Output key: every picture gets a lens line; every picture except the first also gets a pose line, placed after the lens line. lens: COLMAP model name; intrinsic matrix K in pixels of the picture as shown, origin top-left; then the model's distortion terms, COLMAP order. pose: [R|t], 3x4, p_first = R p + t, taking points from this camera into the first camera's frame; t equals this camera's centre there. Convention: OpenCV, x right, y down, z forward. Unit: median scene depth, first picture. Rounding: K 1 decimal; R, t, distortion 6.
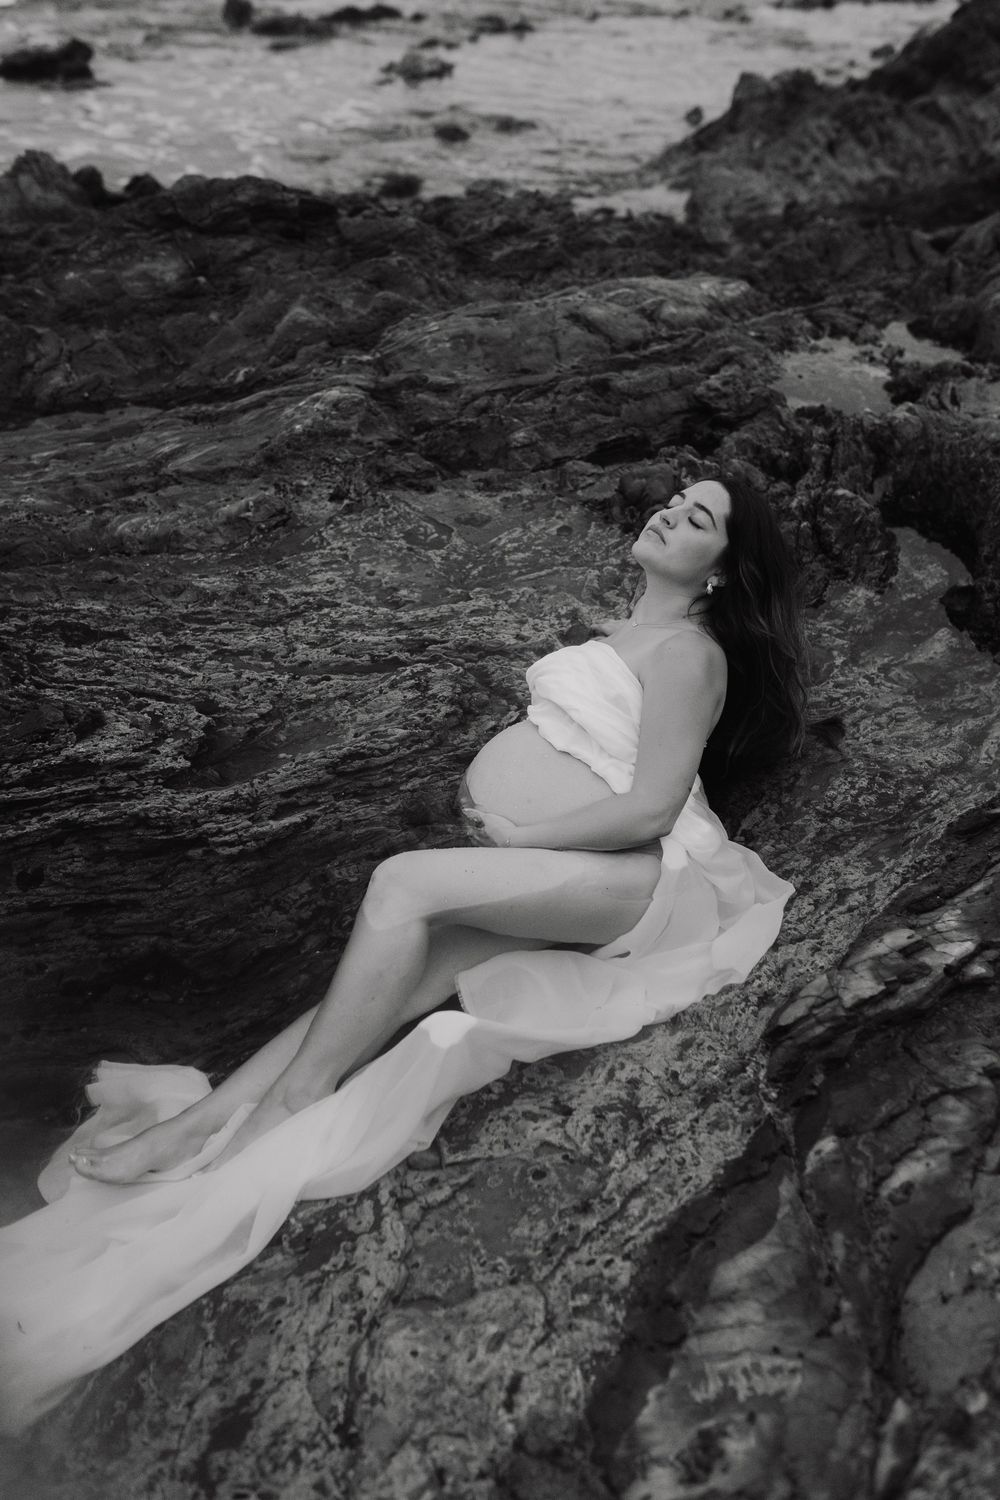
lens RADIAL K [[1423.6, 0, 500.0], [0, 1423.6, 750.0], [0, 0, 1]] dist [0.001802, -0.006459]
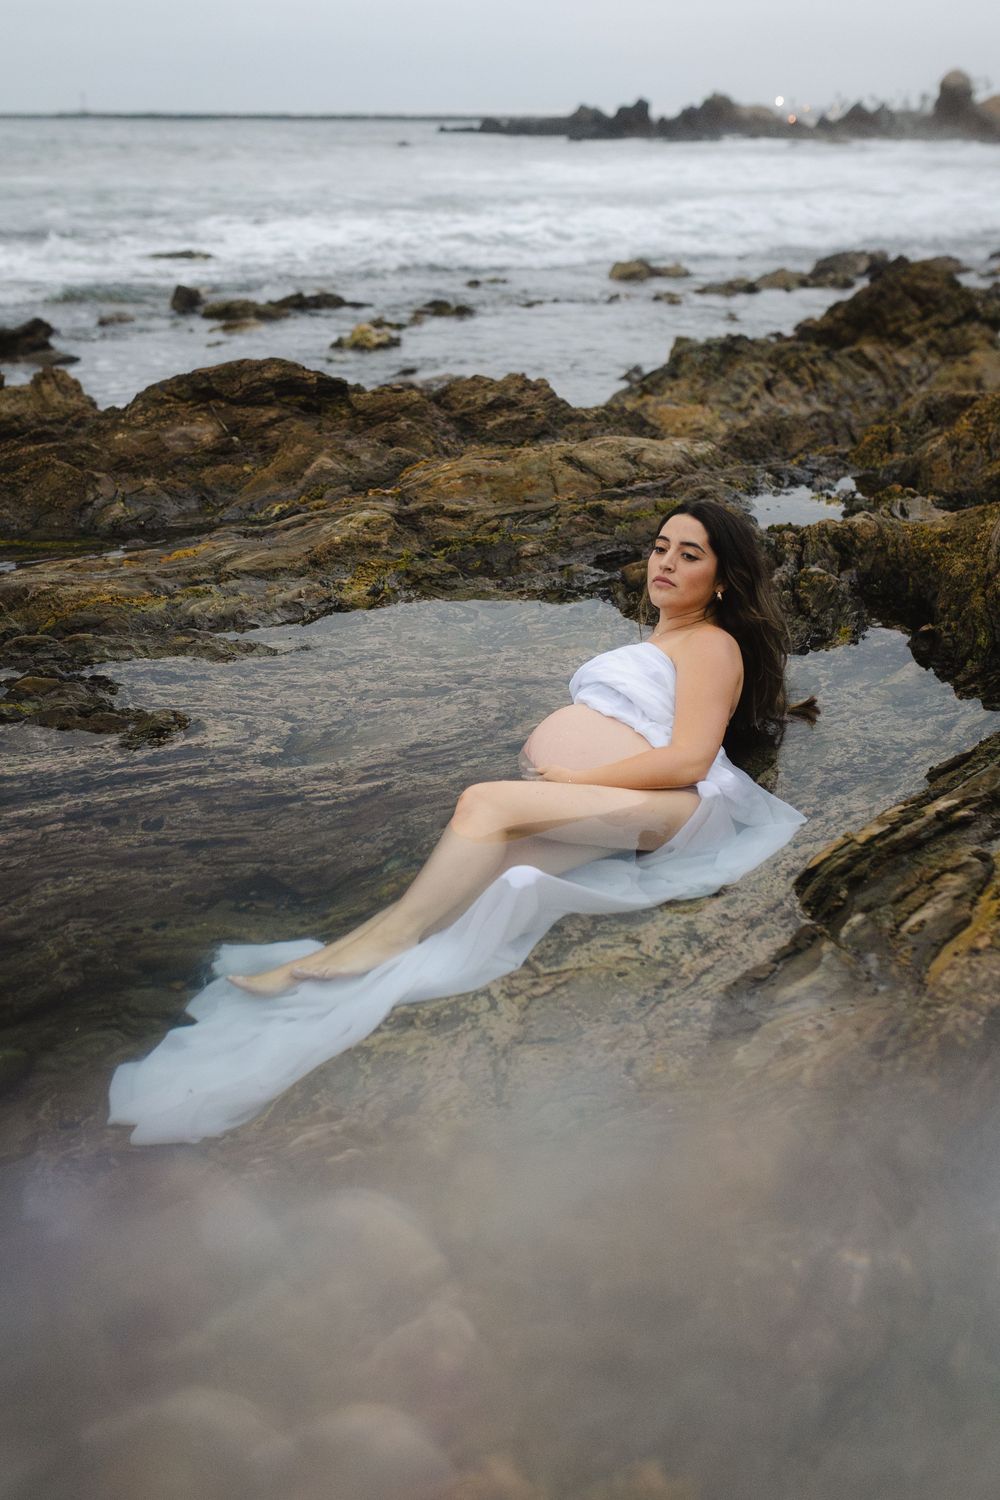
lens RADIAL K [[1474.7, 0, 500.0], [0, 1474.7, 750.0], [0, 0, 1]] dist [-0.006109, -0.006894]
pose [[0.999123, -0.021829, 0.035743, -0.062392], [0.028123, 0.982086, -0.186323, 0.180123], [-0.031035, 0.187165, 0.981838, -0.144237]]
